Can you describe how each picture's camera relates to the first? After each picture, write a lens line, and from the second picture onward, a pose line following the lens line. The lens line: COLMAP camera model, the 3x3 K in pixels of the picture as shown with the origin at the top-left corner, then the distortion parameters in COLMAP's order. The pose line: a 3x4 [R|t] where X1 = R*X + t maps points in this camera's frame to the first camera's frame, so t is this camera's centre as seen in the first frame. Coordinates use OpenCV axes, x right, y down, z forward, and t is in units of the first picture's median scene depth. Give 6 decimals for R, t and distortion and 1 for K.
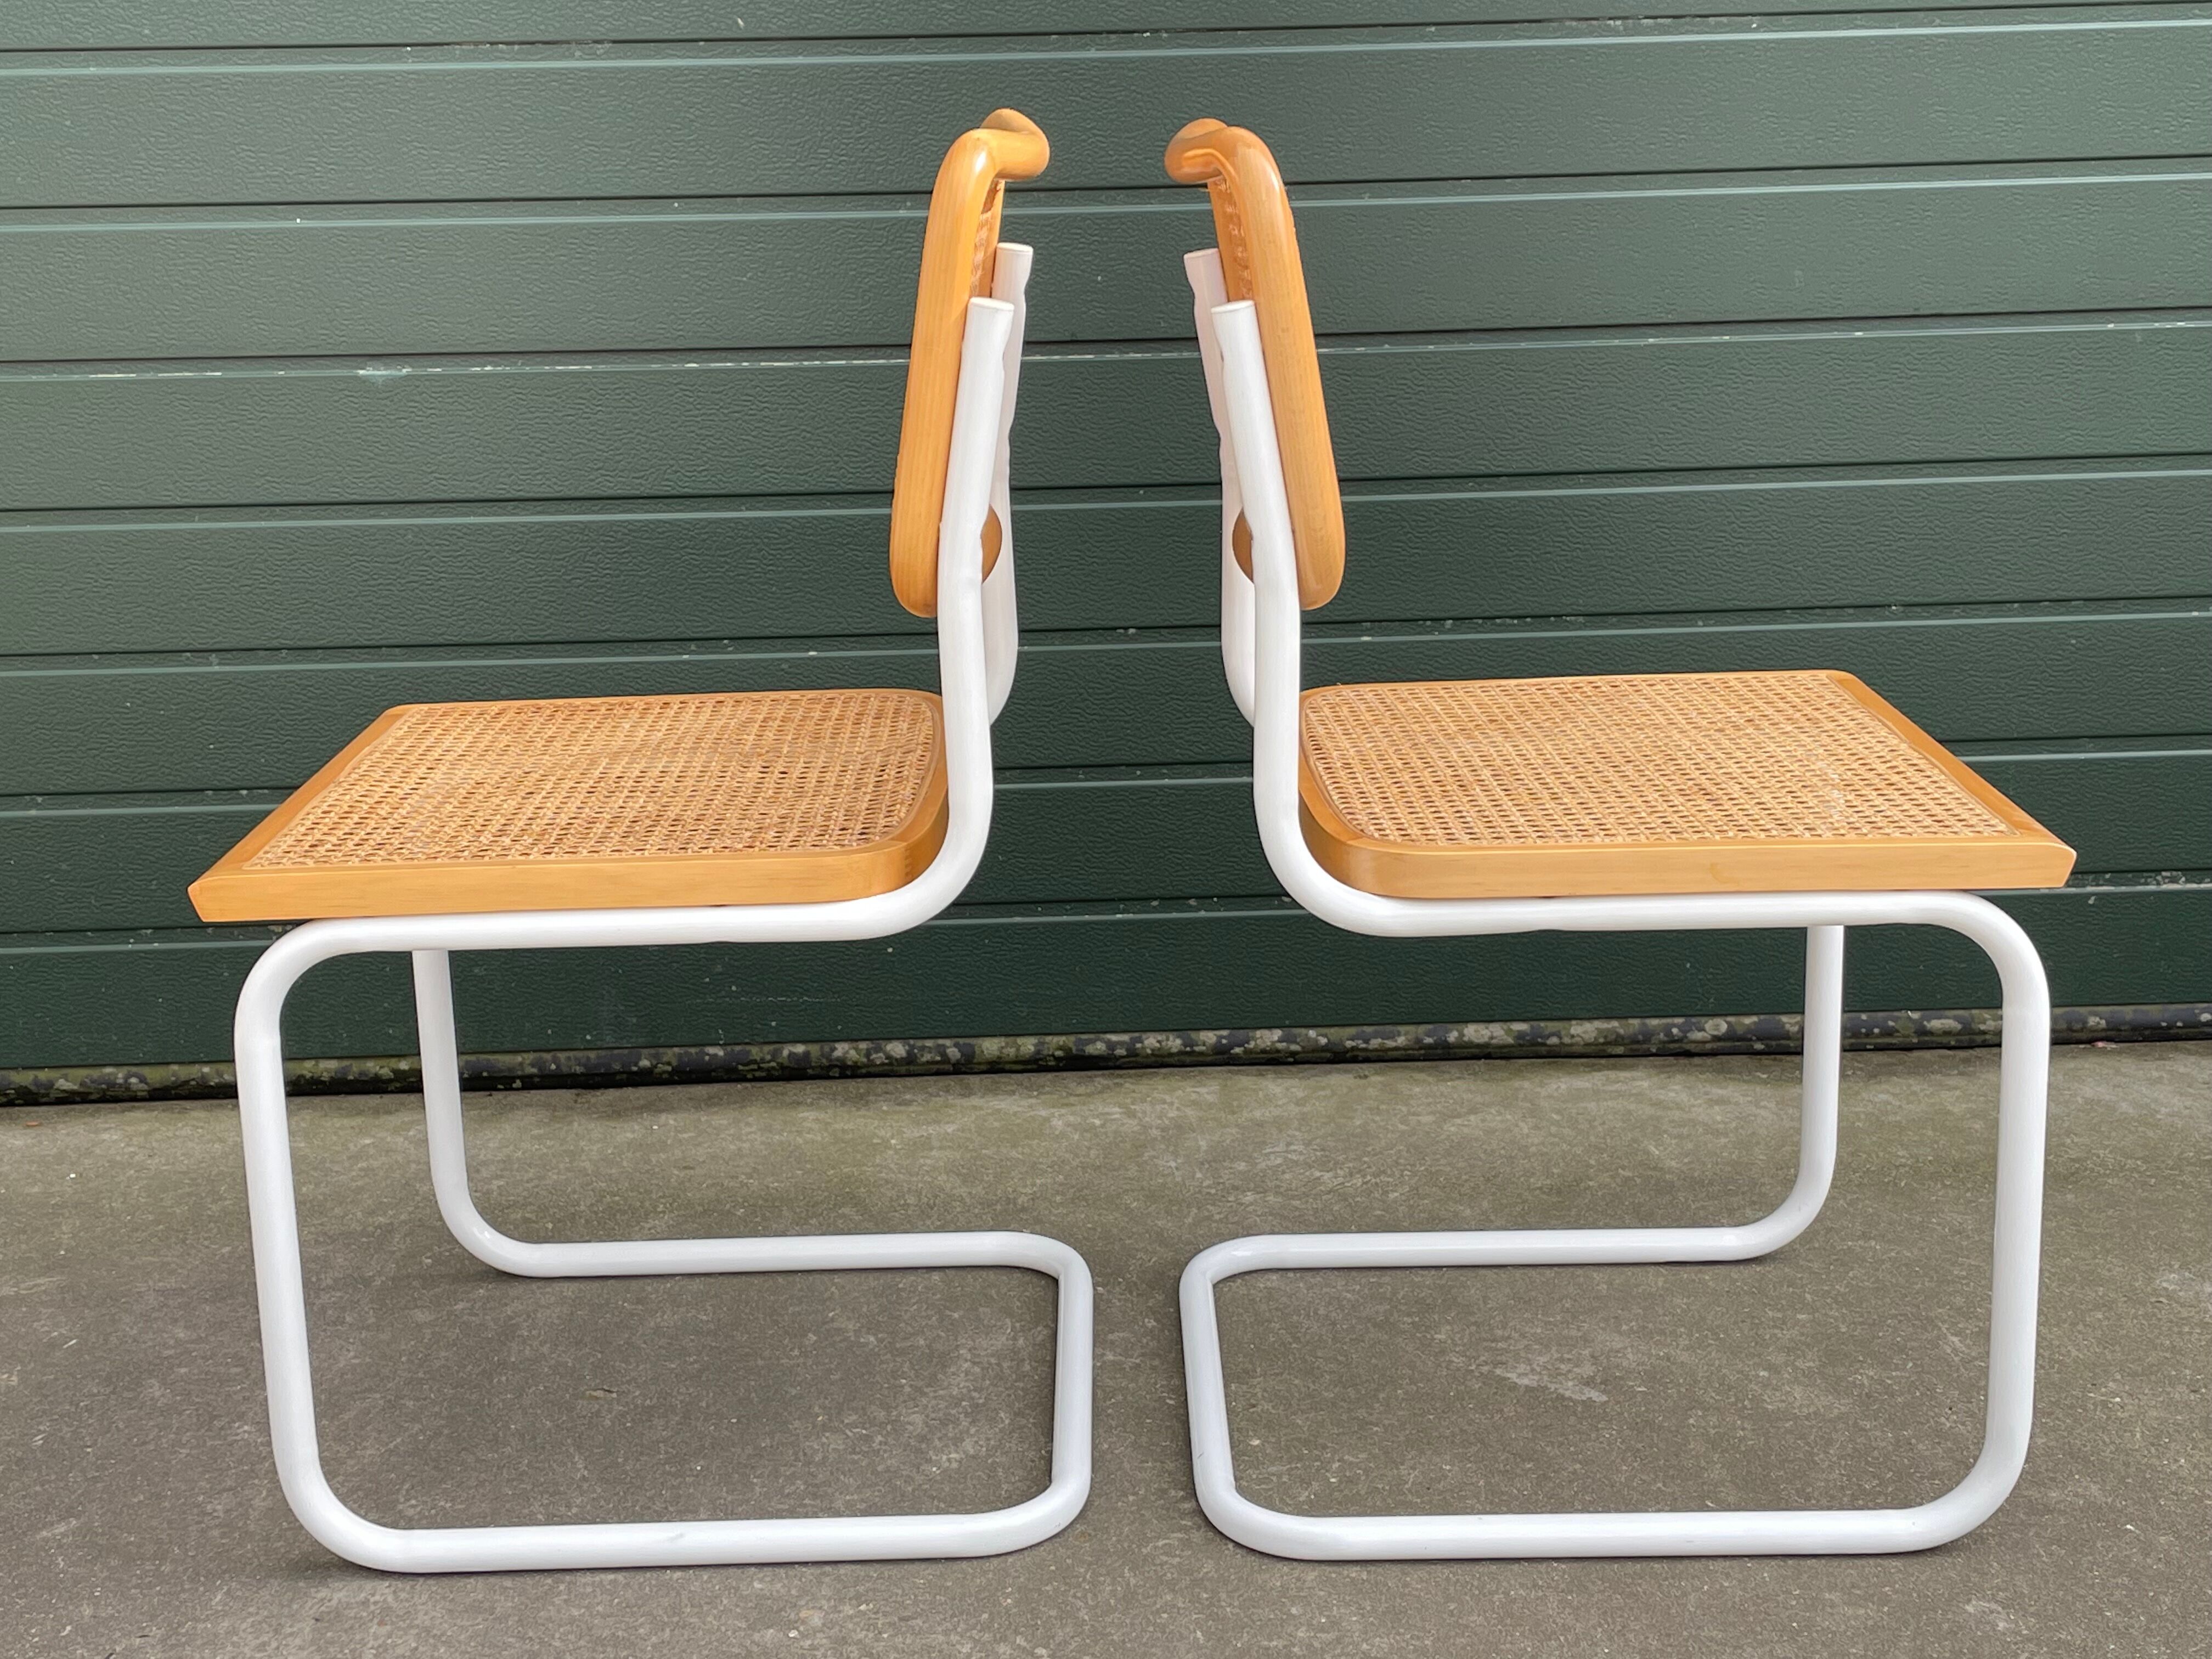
lens RADIAL K [[2988.8, 0, 1091.3], [0, 2988.8, 845.3], [0, 0, 1]] dist [0.057780, 0.000000]
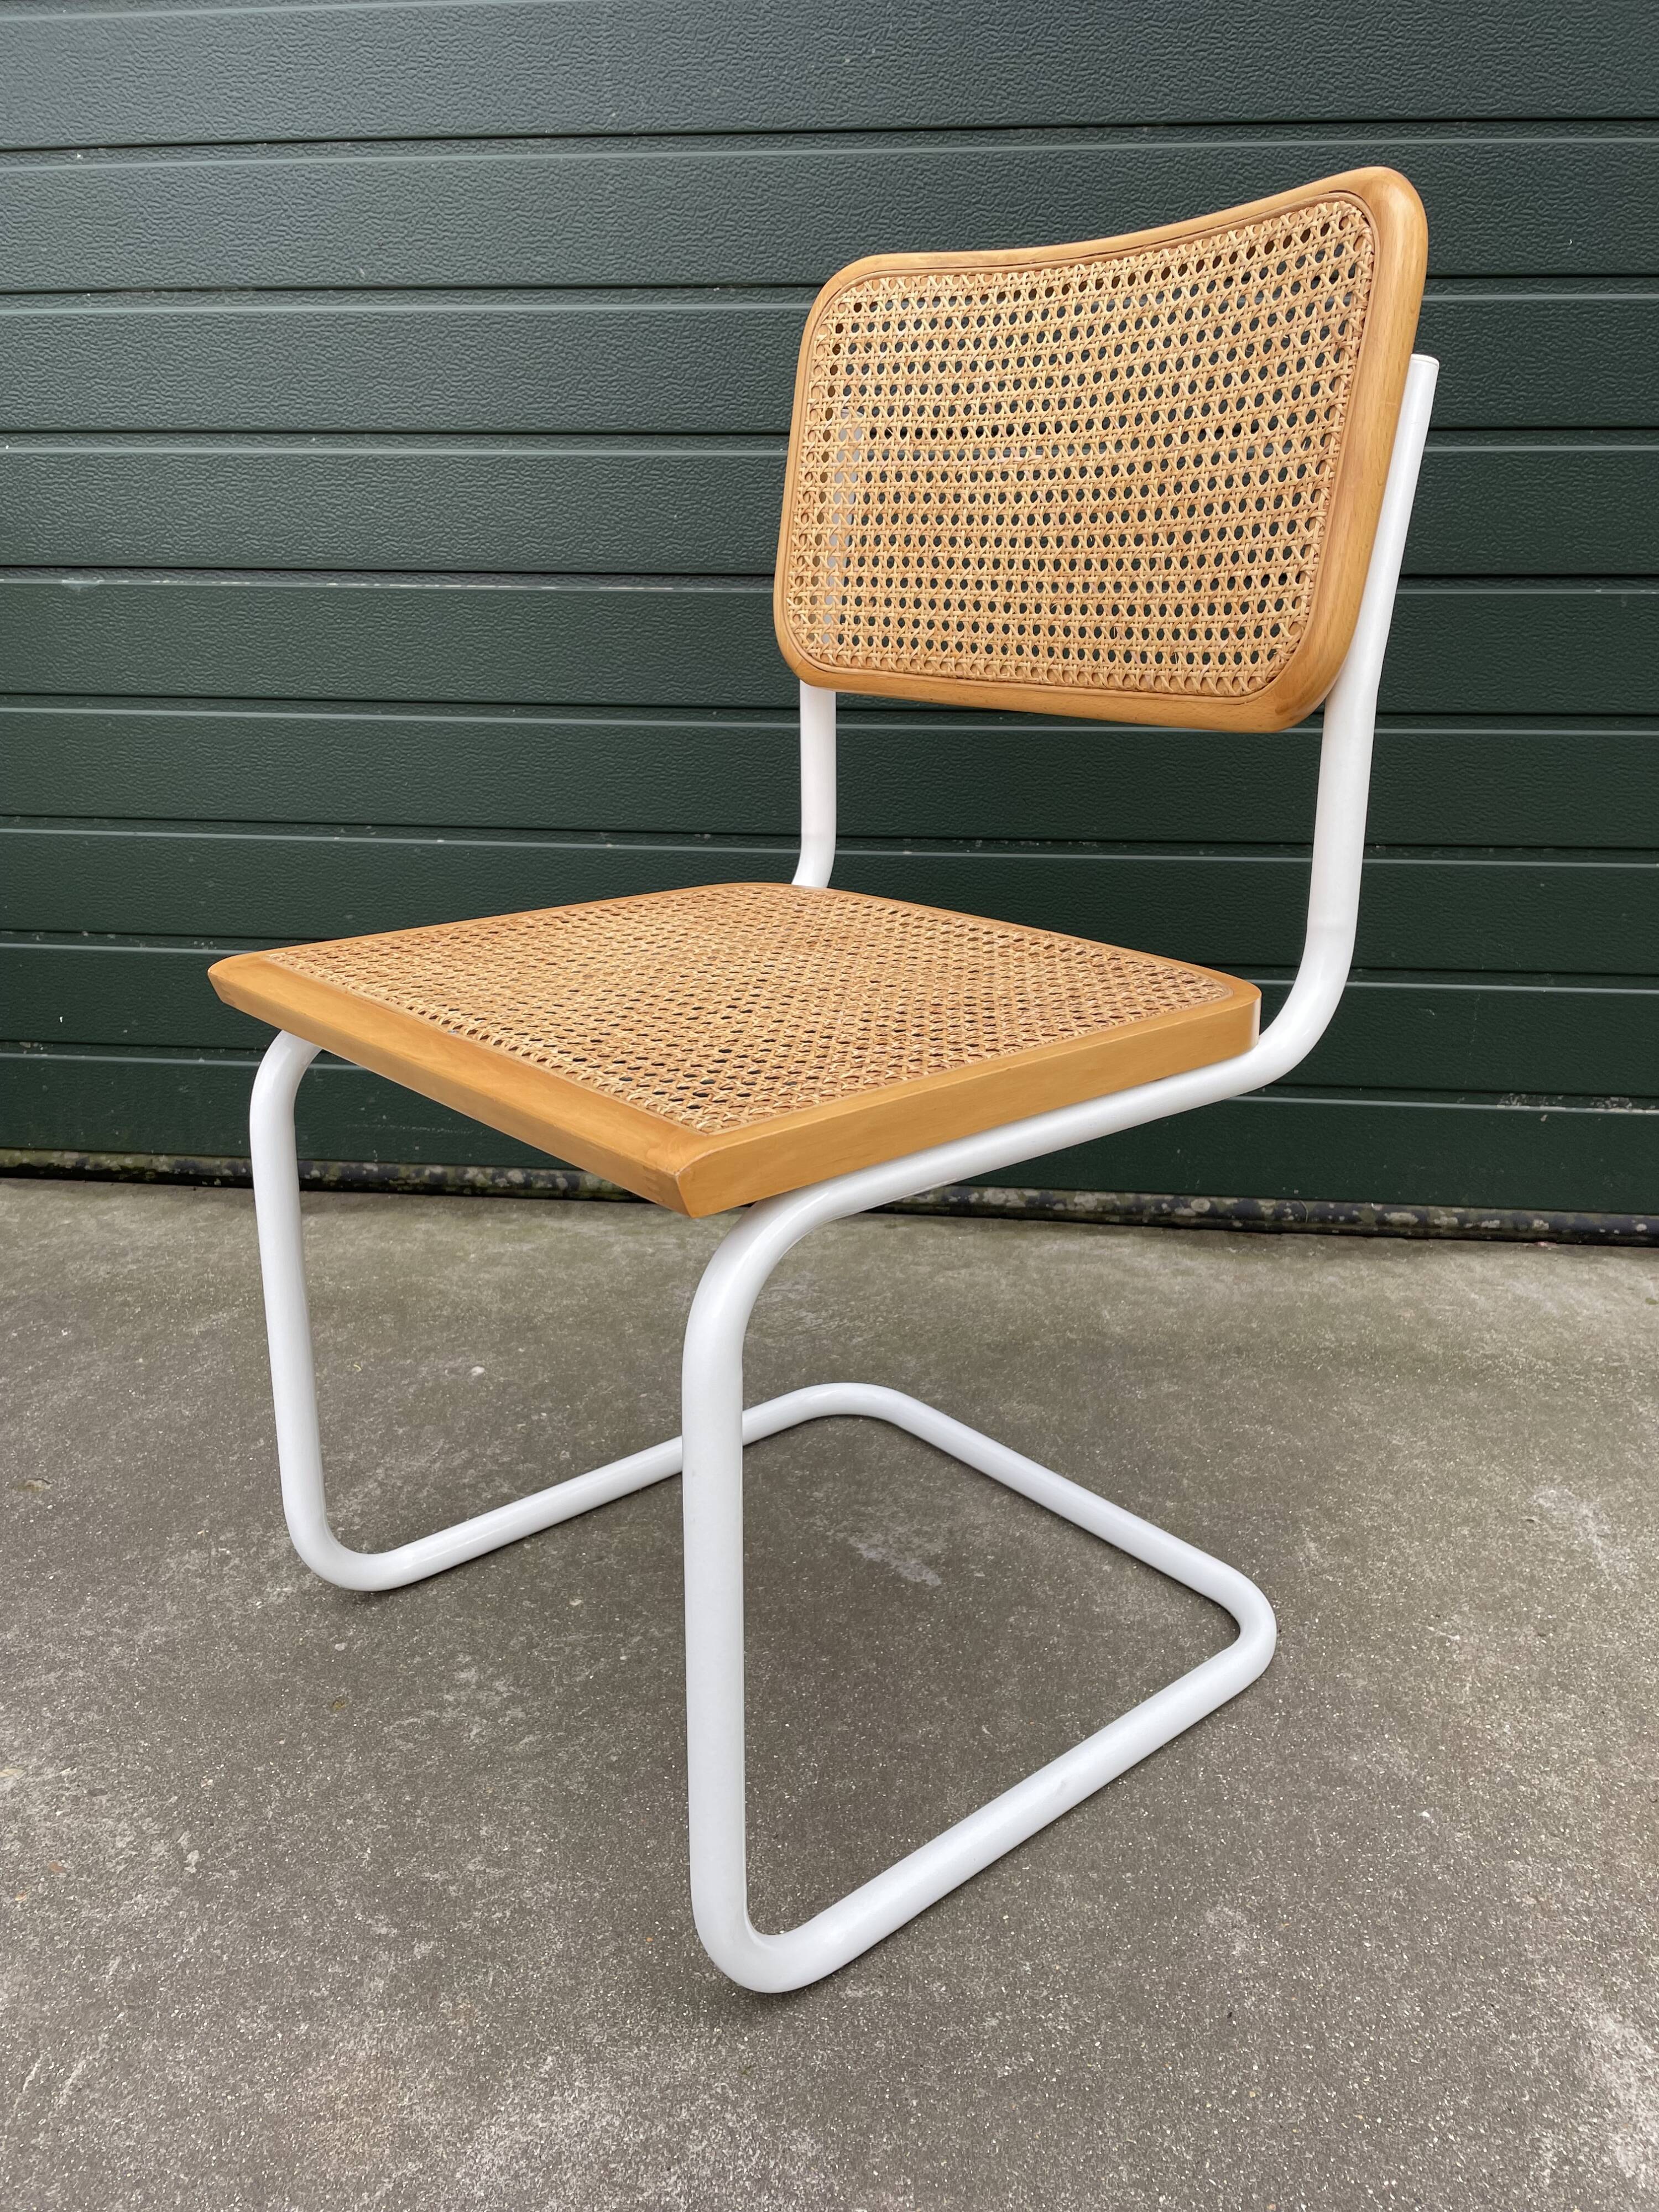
lens RADIAL K [[1711.6, 0, 849.8], [0, 1711.6, 1131.1], [0, 0, 1]] dist [0.075929, -0.112507]
pose [[0.990595, 0.067109, -0.119236, 0.160242], [-0.059893, 0.996208, 0.063110, -0.002355], [0.123019, -0.055375, 0.990858, 0.341957]]
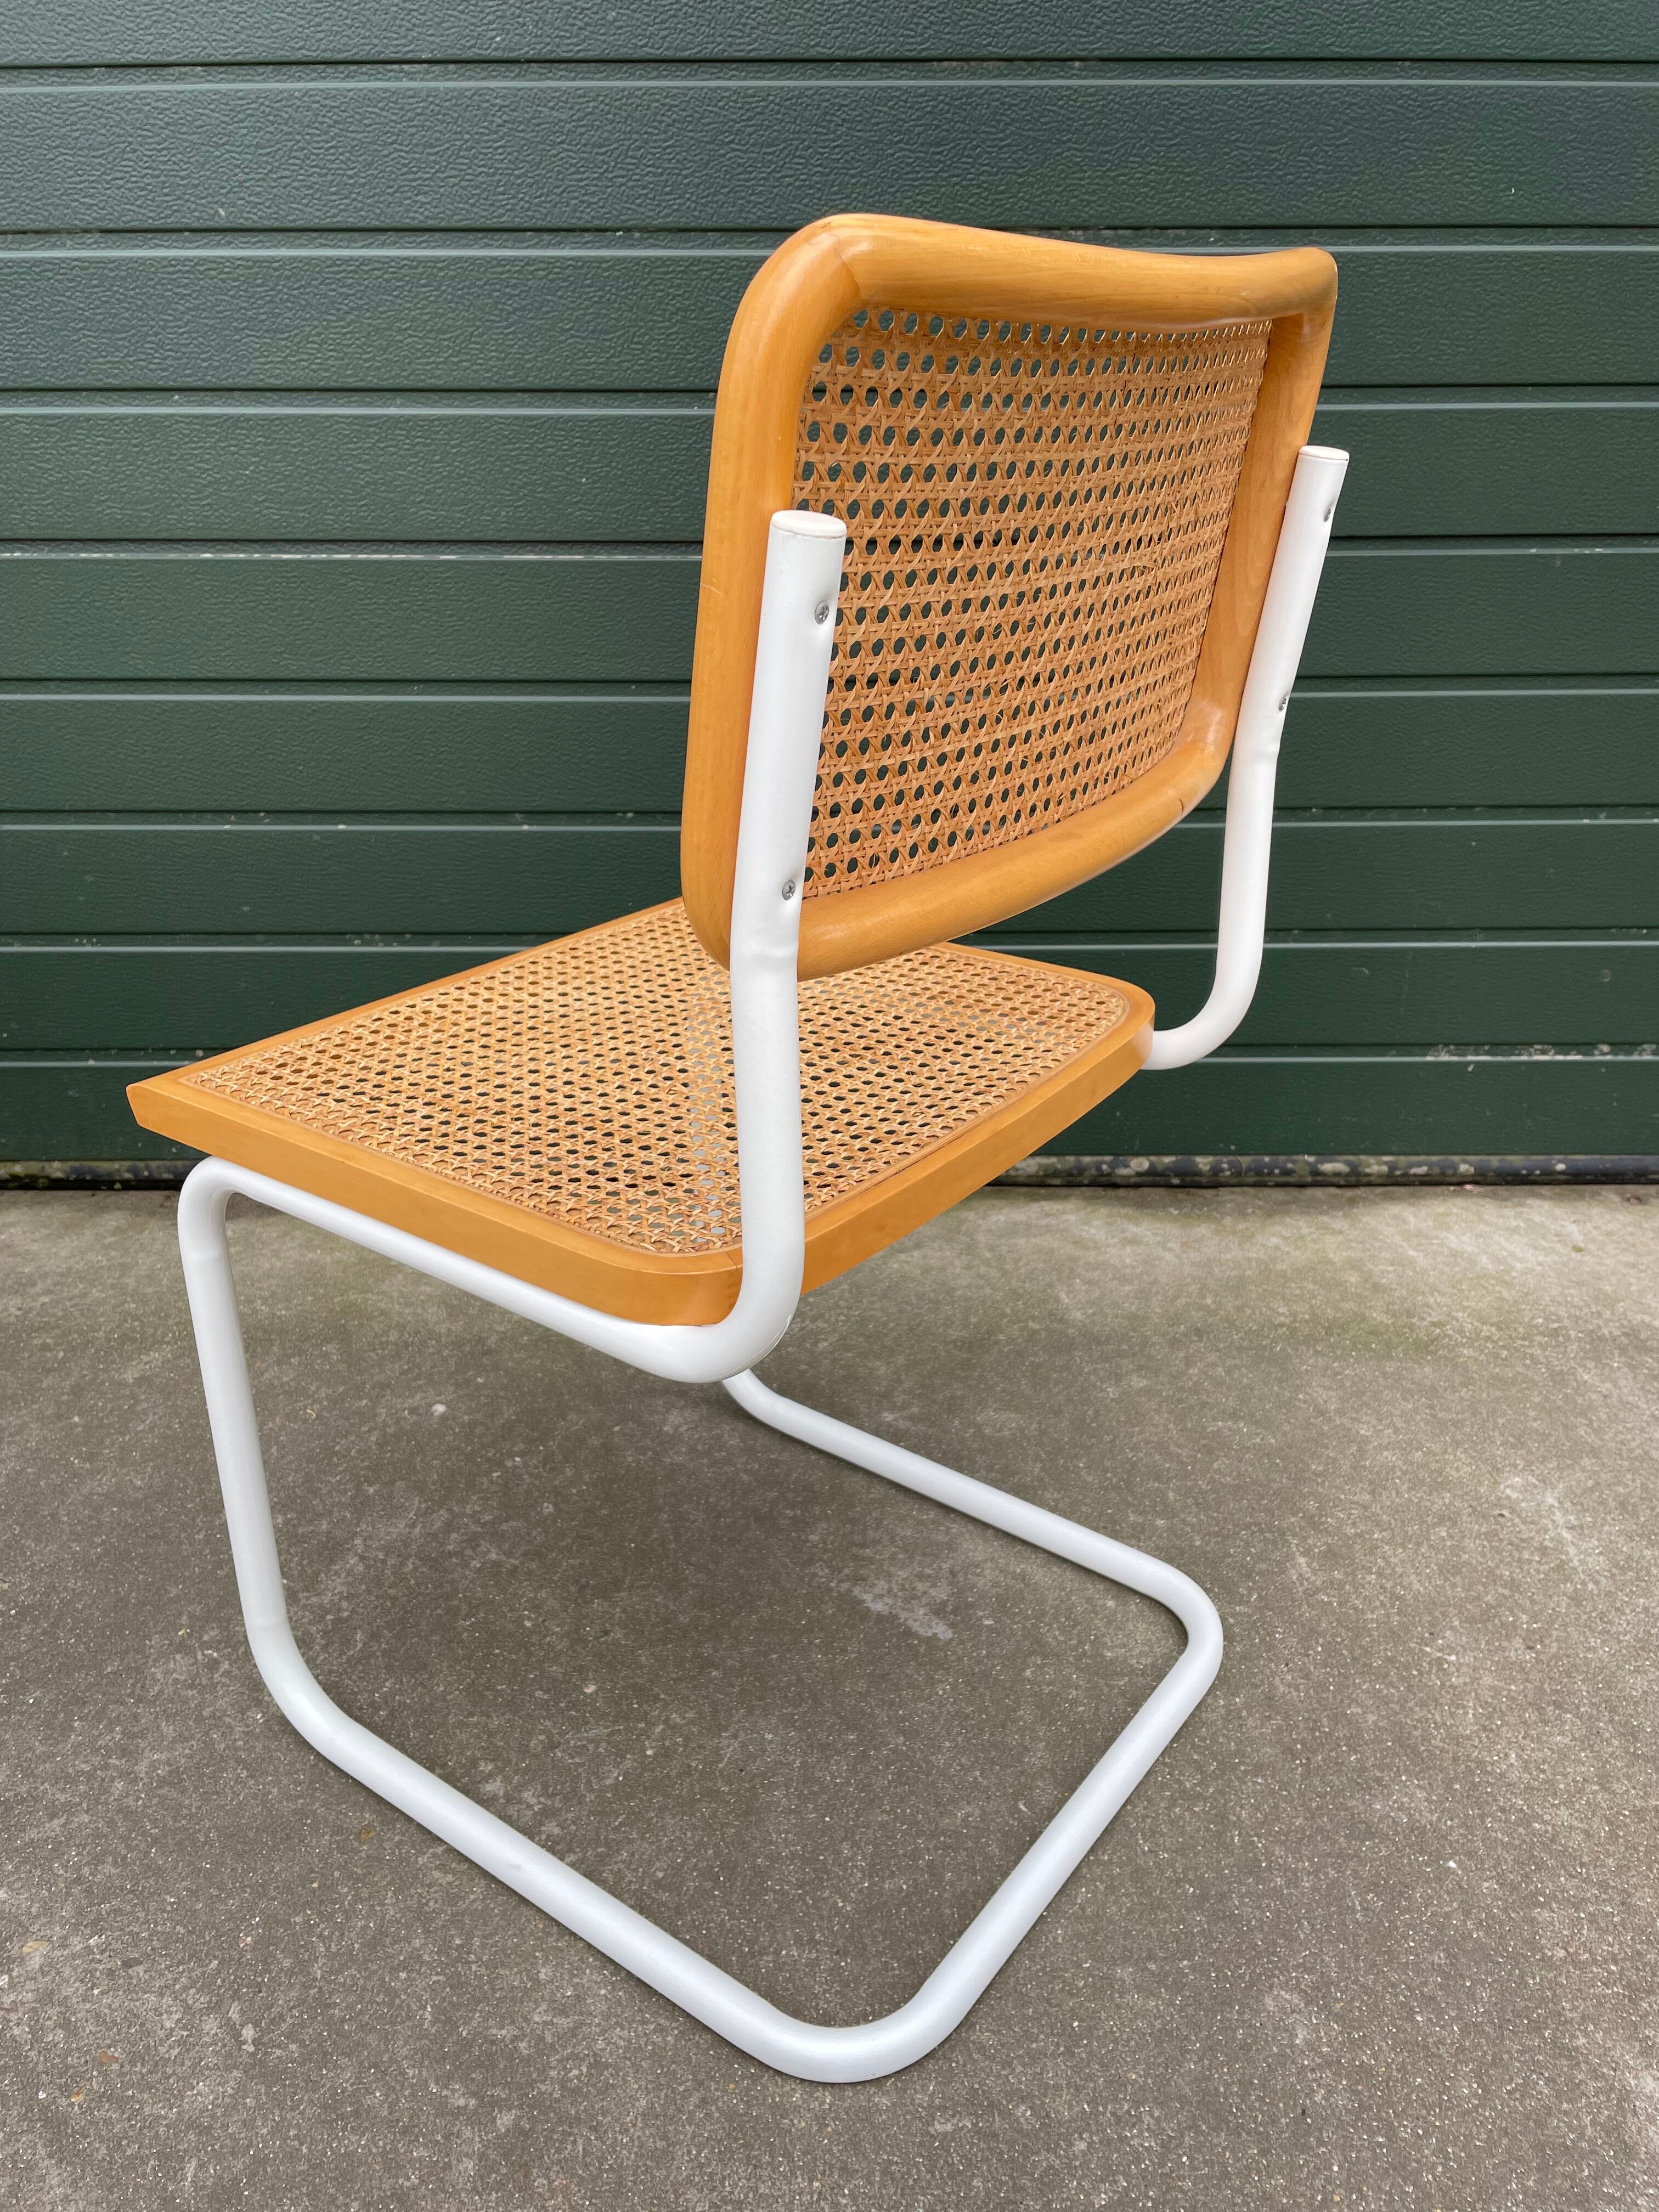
lens RADIAL K [[1711.6, 0, 857.9], [0, 1711.6, 1112.6], [0, 0, 1]] dist [0.075929, -0.112507]
pose [[0.999436, 0.028814, -0.017267, 0.115749], [-0.025779, 0.987472, 0.155675, -0.065202], [0.021536, -0.155142, 0.987657, 0.358158]]
